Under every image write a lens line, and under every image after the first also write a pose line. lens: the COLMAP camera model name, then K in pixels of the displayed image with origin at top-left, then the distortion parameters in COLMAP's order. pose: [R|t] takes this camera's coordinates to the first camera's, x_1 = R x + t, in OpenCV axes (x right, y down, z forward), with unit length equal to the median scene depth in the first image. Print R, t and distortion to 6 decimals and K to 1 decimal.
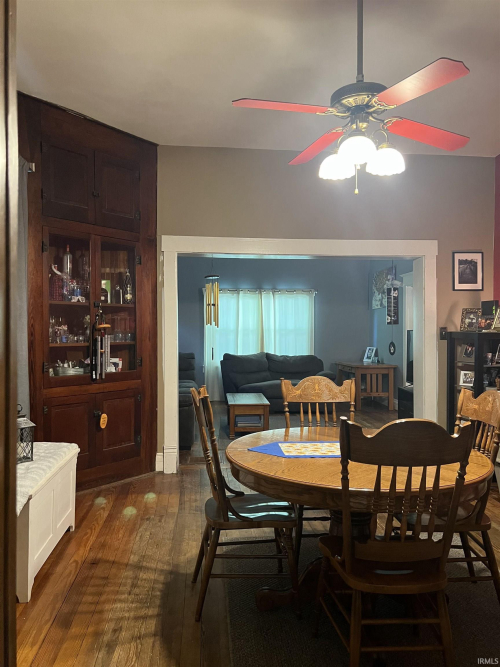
lens RADIAL K [[500.8, 0, 245.1], [0, 500.8, 333.2], [0, 0, 1]] dist [0.052797, -0.070823]
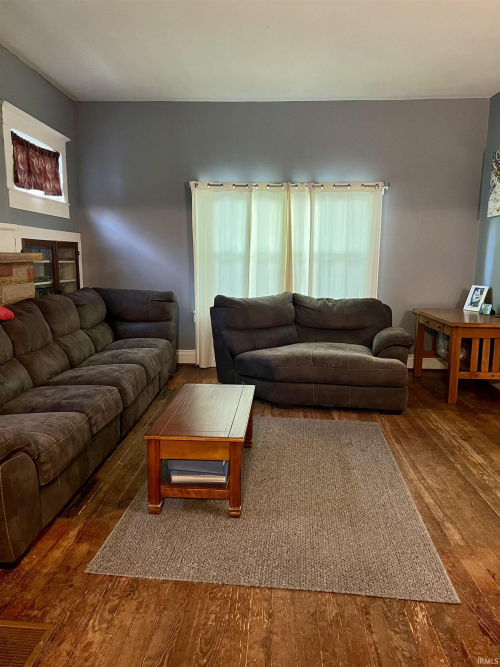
lens RADIAL K [[500.8, 0, 251.2], [0, 500.8, 338.9], [0, 0, 1]] dist [0.052797, -0.070823]
pose [[0.991501, 0.027961, -0.127056, 0.211668], [-0.007033, 0.986722, 0.162265, -0.011759], [0.129906, -0.159993, 0.978533, 1.228487]]
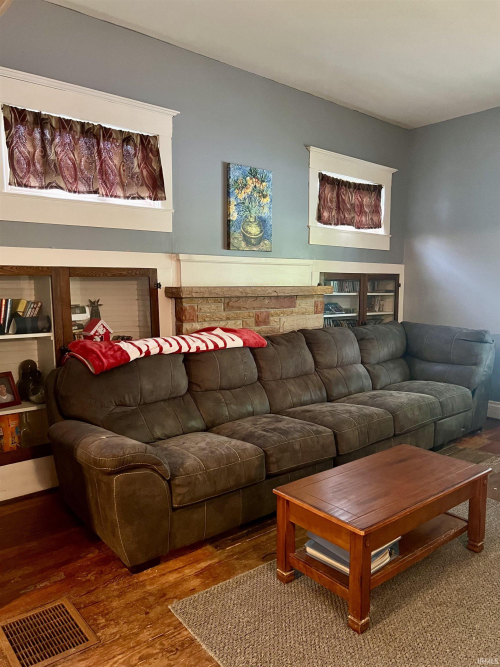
lens RADIAL K [[500.8, 0, 245.5], [0, 500.8, 340.3], [0, 0, 1]] dist [0.052797, -0.070823]
pose [[0.577513, 0.090922, -0.811303, 0.495498], [-0.002732, 0.993988, 0.109451, -0.017190], [0.816377, -0.060993, 0.574289, 1.544935]]
